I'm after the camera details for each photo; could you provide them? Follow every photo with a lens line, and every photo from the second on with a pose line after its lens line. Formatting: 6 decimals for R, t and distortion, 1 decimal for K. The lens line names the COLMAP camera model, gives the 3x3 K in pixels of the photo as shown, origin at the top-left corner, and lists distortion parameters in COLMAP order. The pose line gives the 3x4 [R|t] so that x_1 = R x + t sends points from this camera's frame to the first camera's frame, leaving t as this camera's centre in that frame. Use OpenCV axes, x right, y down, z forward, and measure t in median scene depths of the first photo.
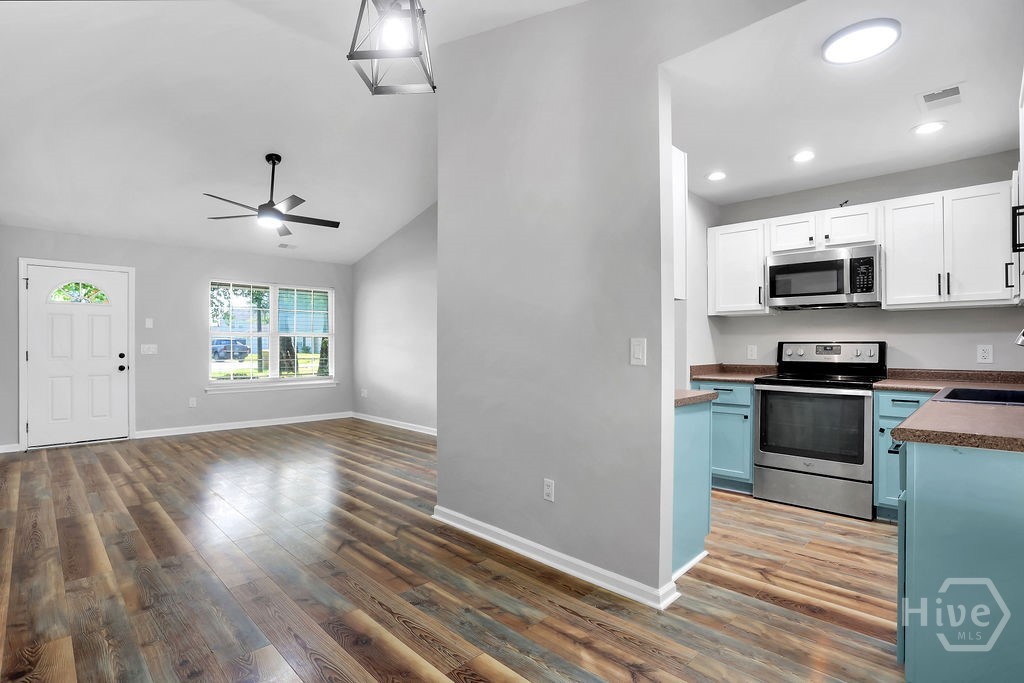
lens RADIAL K [[491.8, 0, 521.5], [0, 491.8, 340.1], [0, 0, 1]] dist [-0.037397, 0.001888]
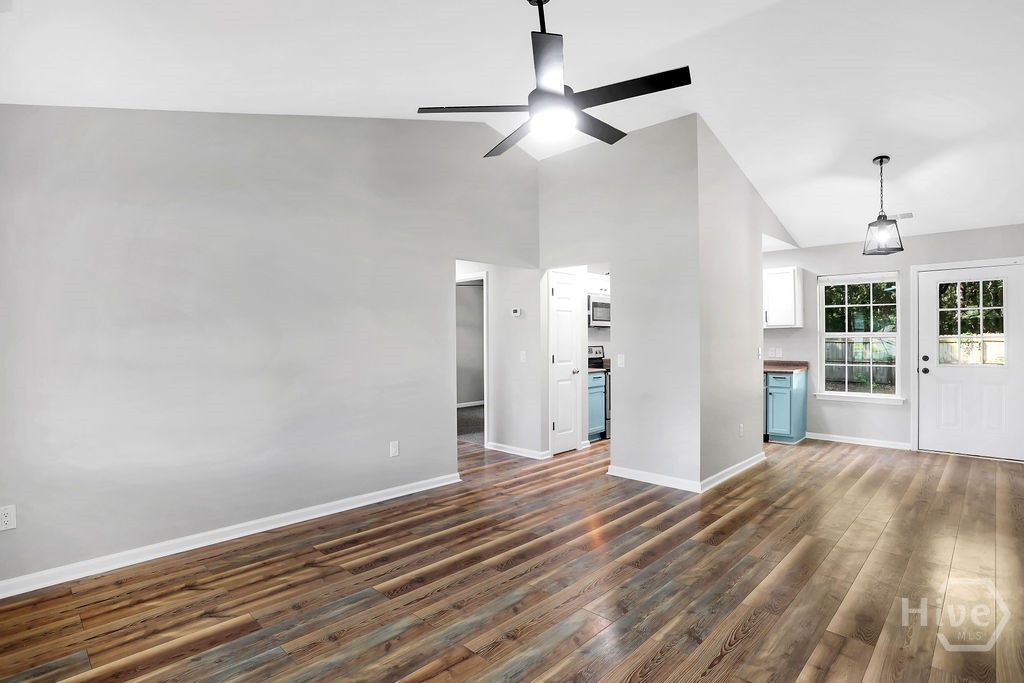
lens RADIAL K [[519.6, 0, 506.9], [0, 519.6, 336.5], [0, 0, 1]] dist [-0.054480, 0.017562]
pose [[0.010378, -0.001526, 0.999945, -1.033443], [-0.000710, 0.999999, 0.001533, -0.027876], [-0.999946, -0.000726, 0.010377, 1.023104]]
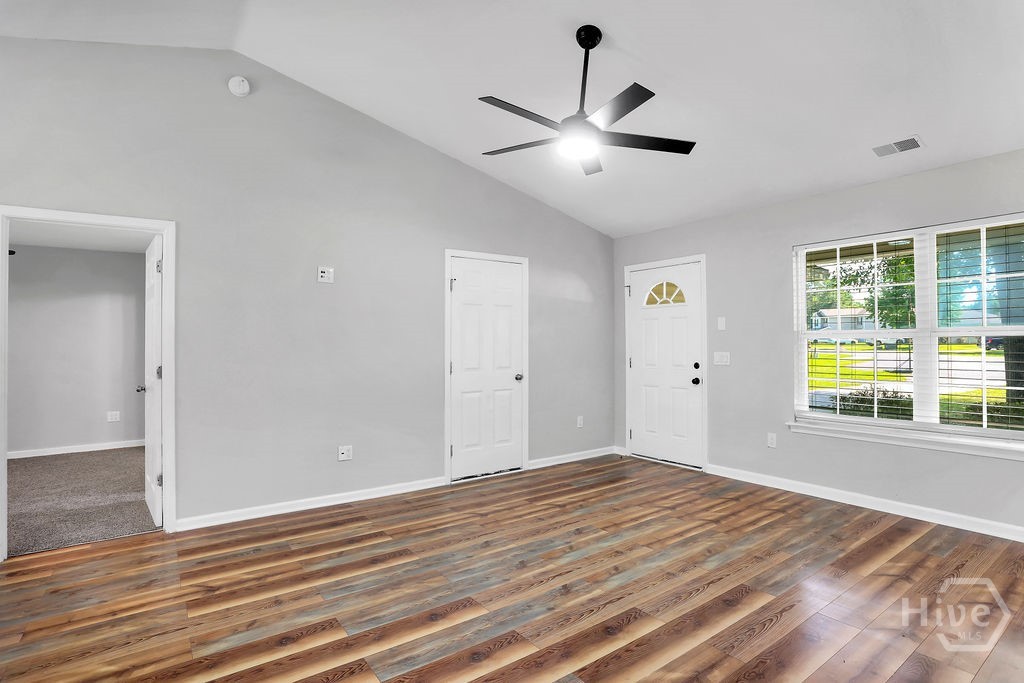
lens RADIAL K [[519.6, 0, 510.3], [0, 519.6, 335.4], [0, 0, 1]] dist [-0.054480, 0.017562]
pose [[-0.182113, -0.016713, -0.983136, 0.091396], [0.016344, 0.999666, -0.020021, -0.007377], [0.983142, -0.019715, -0.181779, 1.012127]]
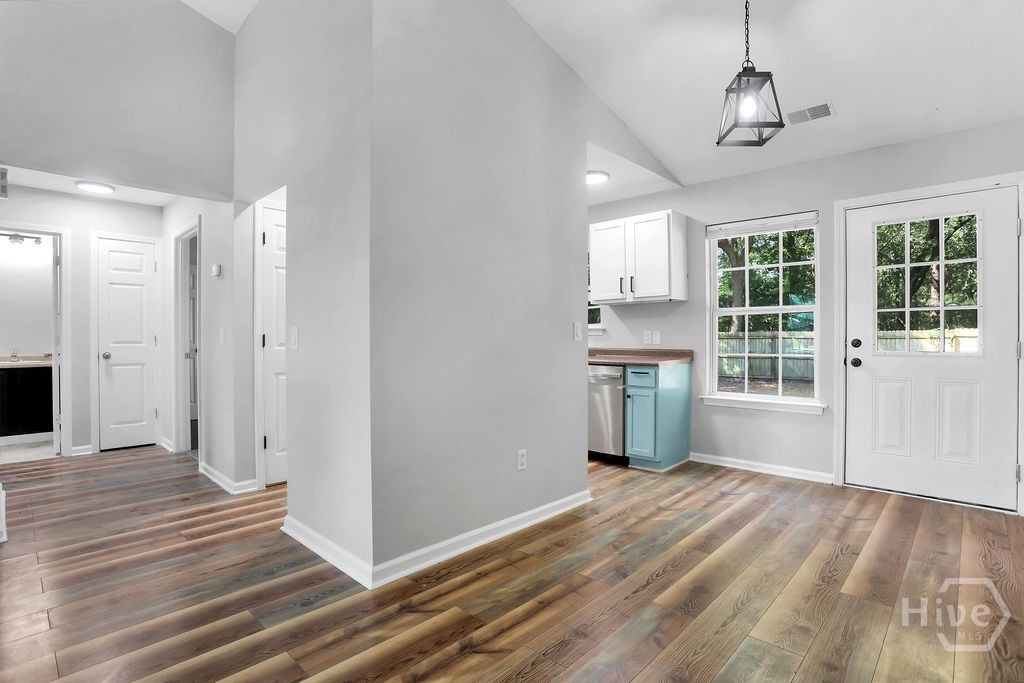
lens RADIAL K [[496.5, 0, 494.8], [0, 496.5, 337.6], [0, 0, 1]] dist [-0.049107, 0.010345]
pose [[0.021435, -0.004638, 0.999759, -0.569437], [-0.006152, 0.999970, 0.004771, 0.017128], [-0.999751, -0.006252, 0.021406, 0.570304]]
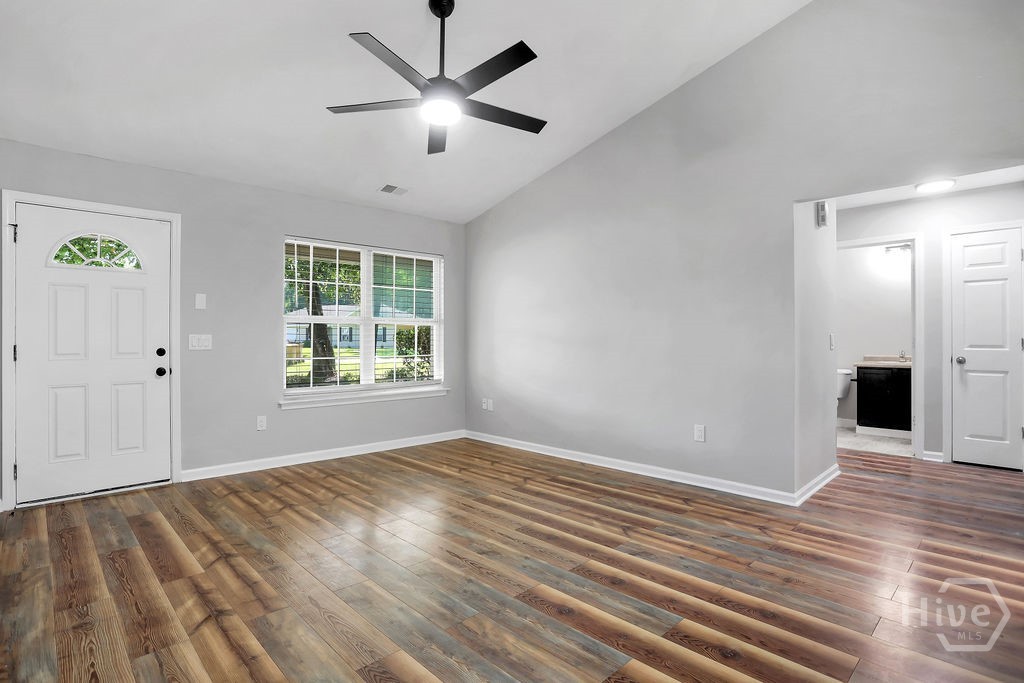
lens RADIAL K [[519.6, 0, 514.9], [0, 519.6, 322.4], [0, 0, 1]] dist [-0.054480, 0.017562]
pose [[0.999614, -0.002798, -0.027634, -0.409209], [0.002186, 0.999752, -0.022142, 0.010884], [0.027690, 0.022073, 0.999373, 0.399923]]
